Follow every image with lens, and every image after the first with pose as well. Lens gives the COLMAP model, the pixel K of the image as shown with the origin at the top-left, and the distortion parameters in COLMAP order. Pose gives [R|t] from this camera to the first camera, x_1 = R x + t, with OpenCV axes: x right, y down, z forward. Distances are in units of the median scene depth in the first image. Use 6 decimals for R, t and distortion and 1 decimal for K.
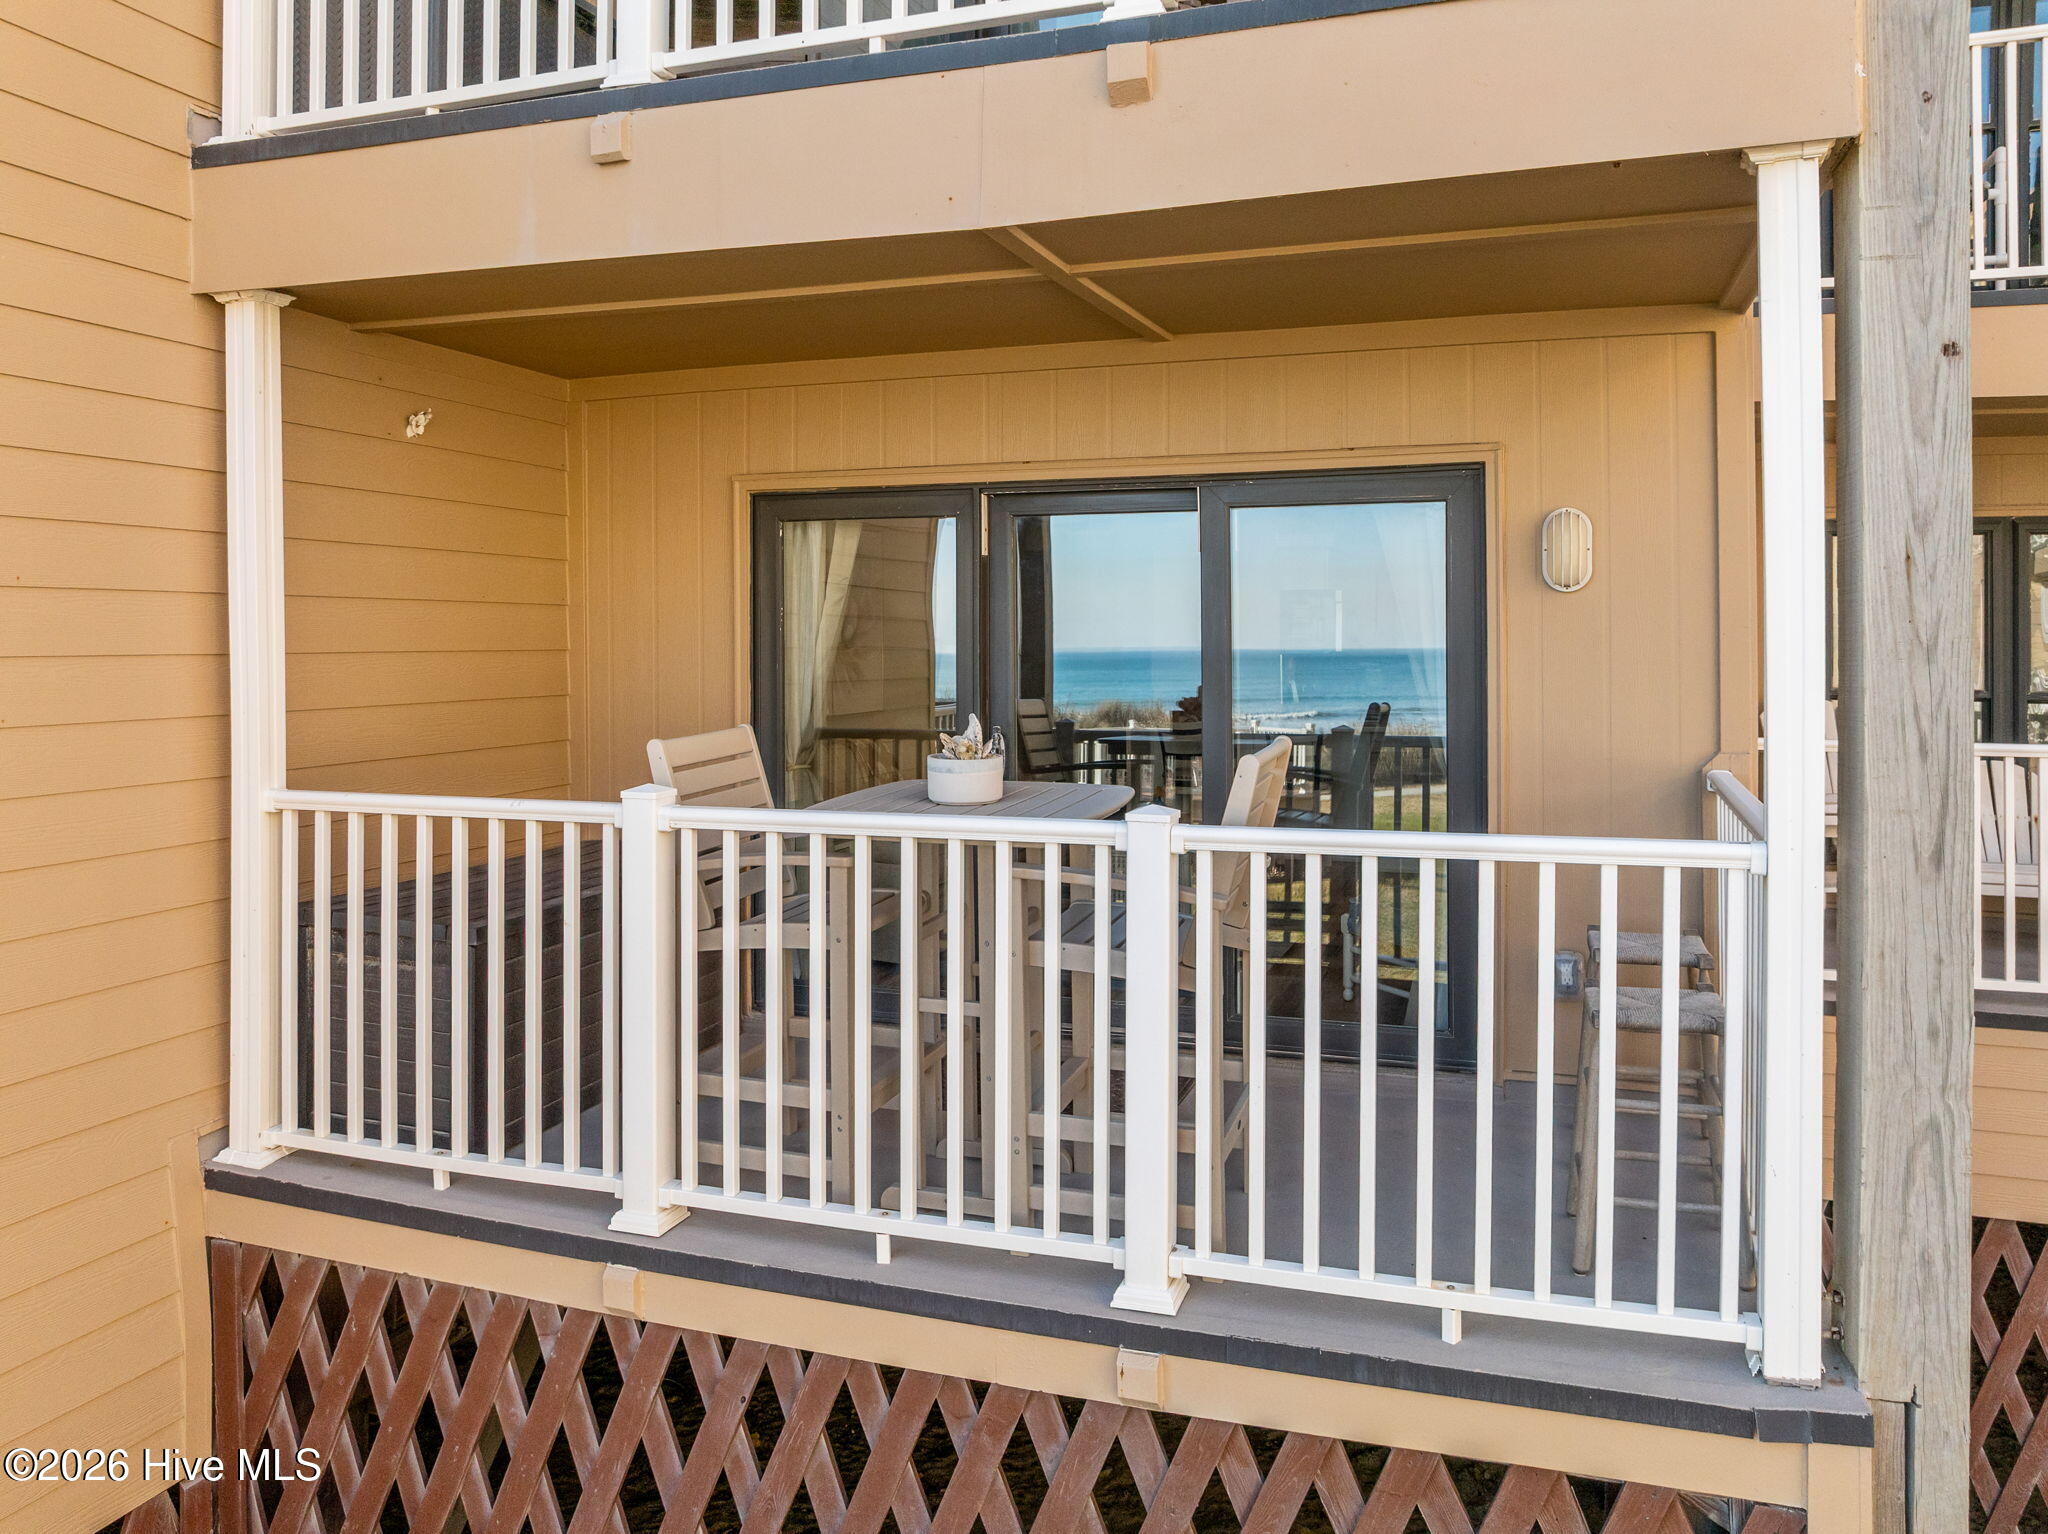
lens RADIAL K [[1499.4, 0, 1020.4], [0, 1499.4, 690.0], [0, 0, 1]] dist [-0.055383, 0.032131]
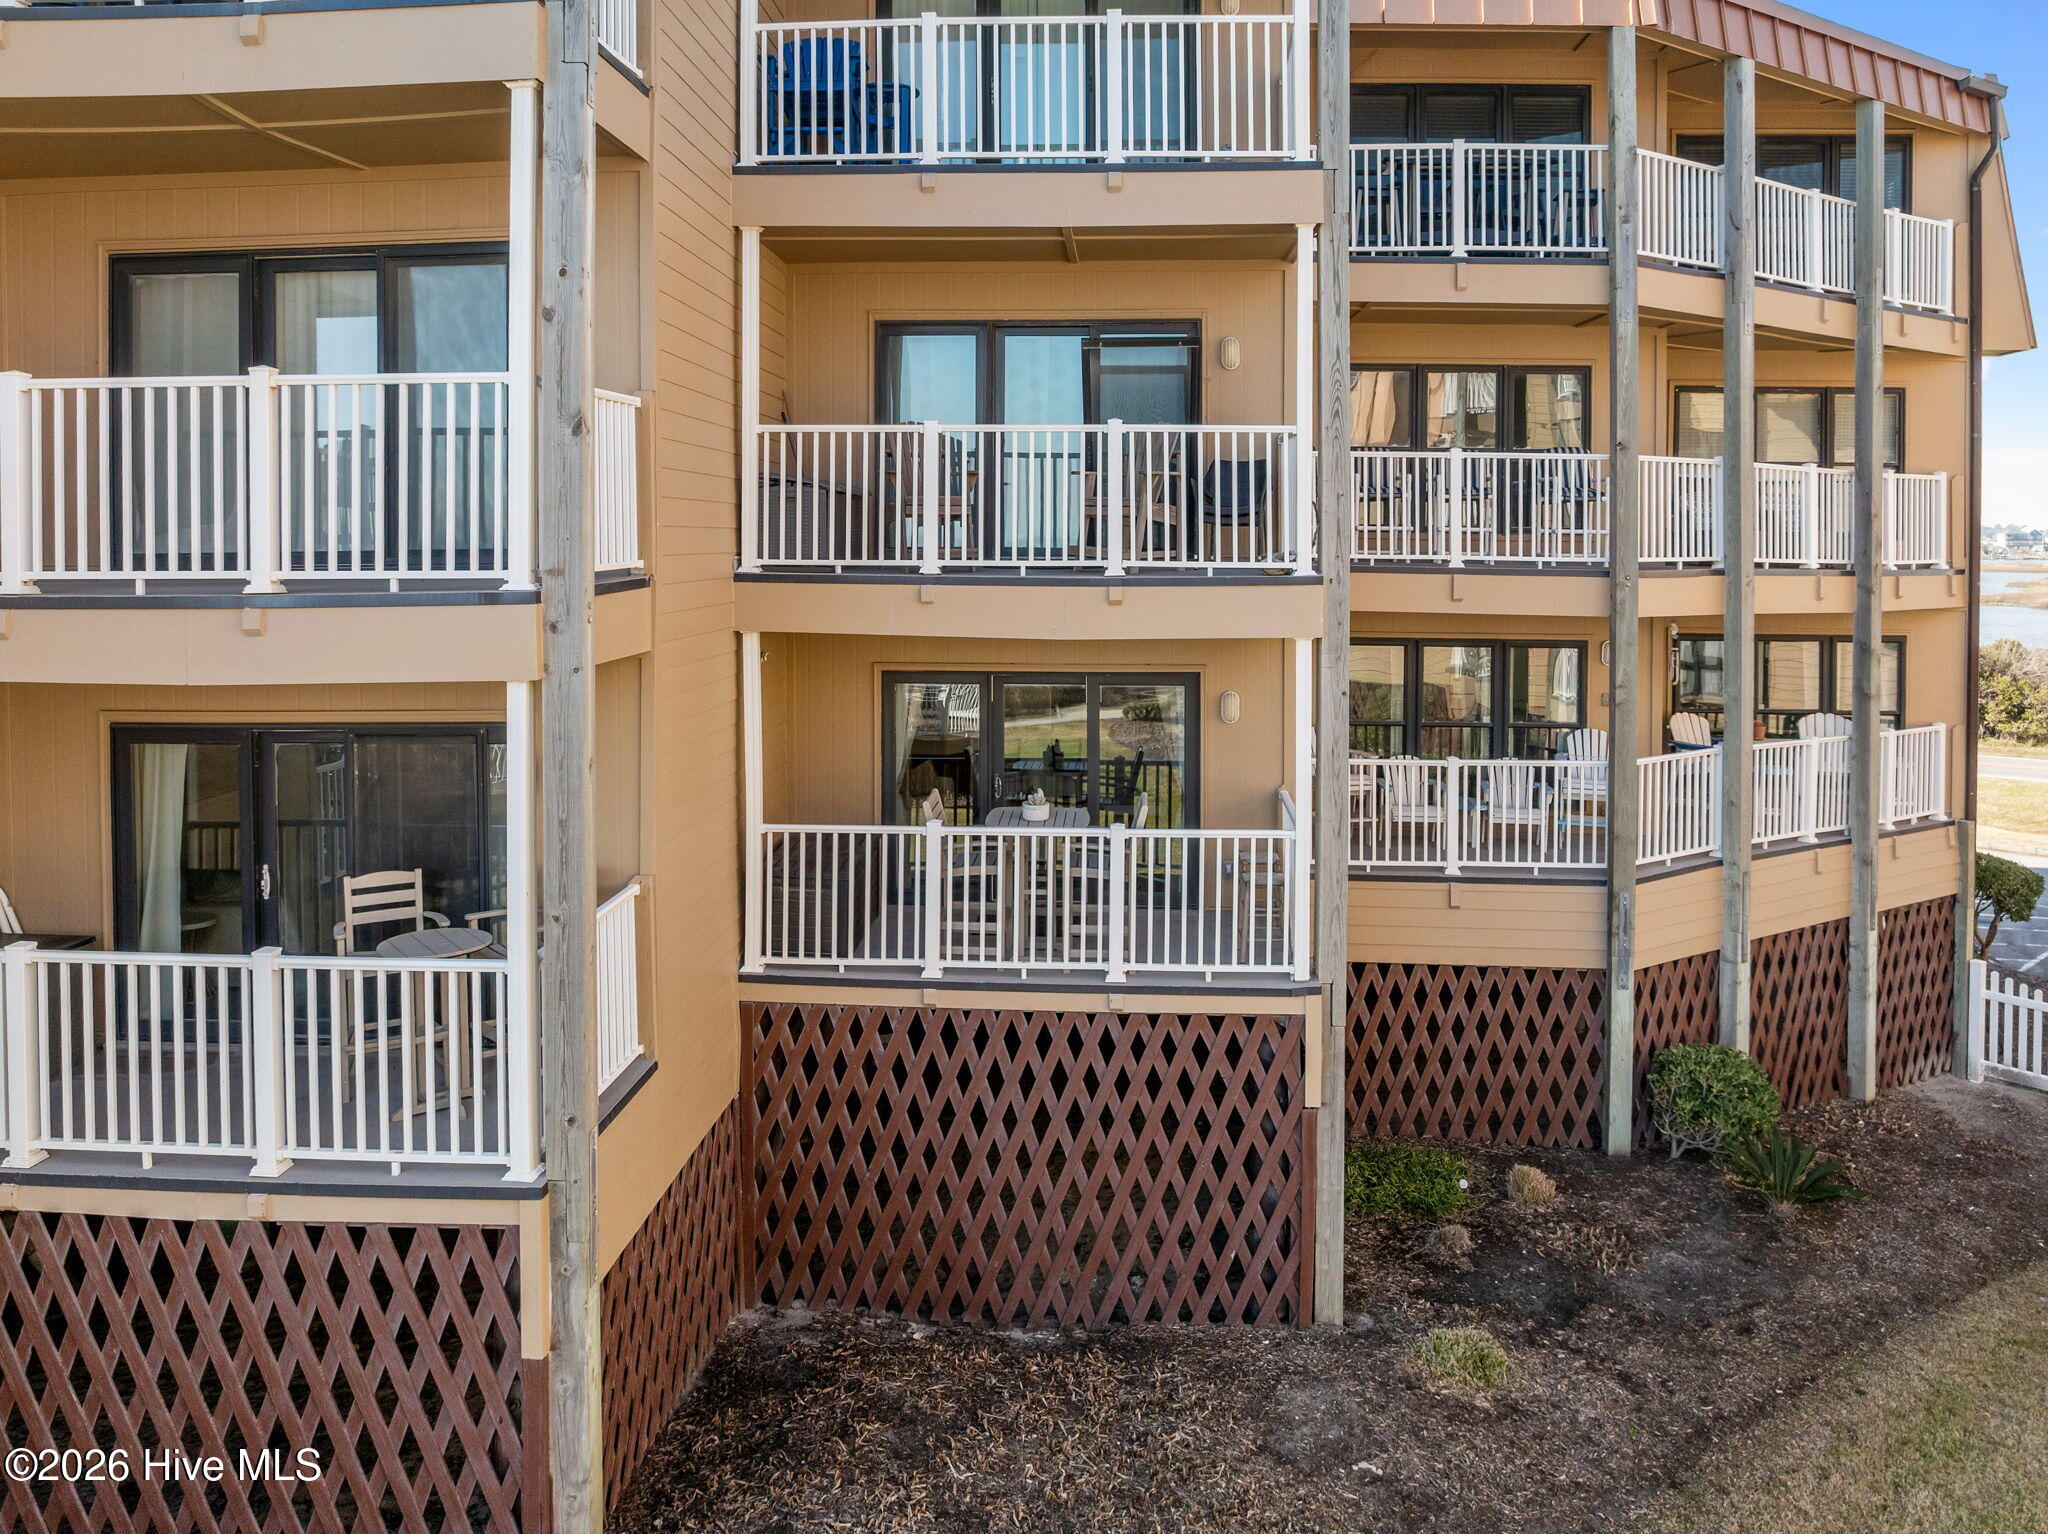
lens RADIAL K [[1454.3, 0, 1024.0], [0, 1454.3, 767.0], [0, 0, 1]] dist [-0.034707, 0.003087]
pose [[0.960358, -0.015794, 0.278322, -0.953329], [-0.000319, 0.998331, 0.057754, -0.219190], [-0.278770, -0.055554, 0.958750, -1.881029]]
